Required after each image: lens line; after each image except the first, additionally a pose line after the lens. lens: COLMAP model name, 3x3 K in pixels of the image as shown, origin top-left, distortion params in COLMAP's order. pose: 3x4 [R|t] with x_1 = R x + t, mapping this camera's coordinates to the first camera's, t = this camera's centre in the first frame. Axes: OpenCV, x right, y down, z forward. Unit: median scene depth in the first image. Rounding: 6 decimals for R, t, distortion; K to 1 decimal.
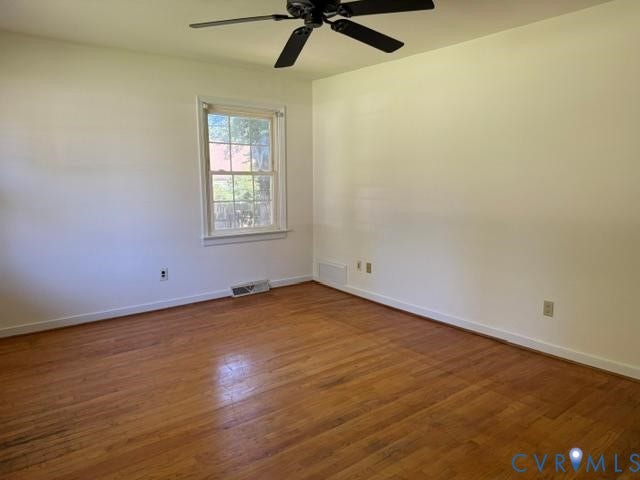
lens RADIAL K [[446.7, 0, 314.9], [0, 446.7, 243.6], [0, 0, 1]] dist [0.059674, -0.071417]
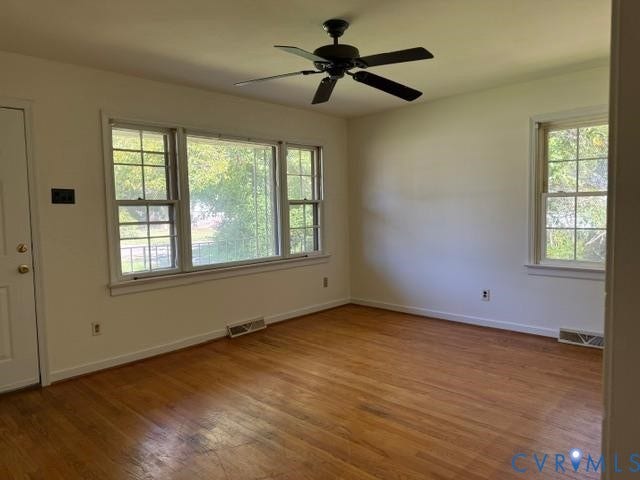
lens RADIAL K [[446.7, 0, 313.8], [0, 446.7, 235.6], [0, 0, 1]] dist [0.059674, -0.071417]
pose [[0.147767, 0.069796, -0.986556, 0.783731], [-0.124149, 0.990926, 0.051510, -0.086625], [0.981199, 0.114868, 0.155091, 0.535010]]
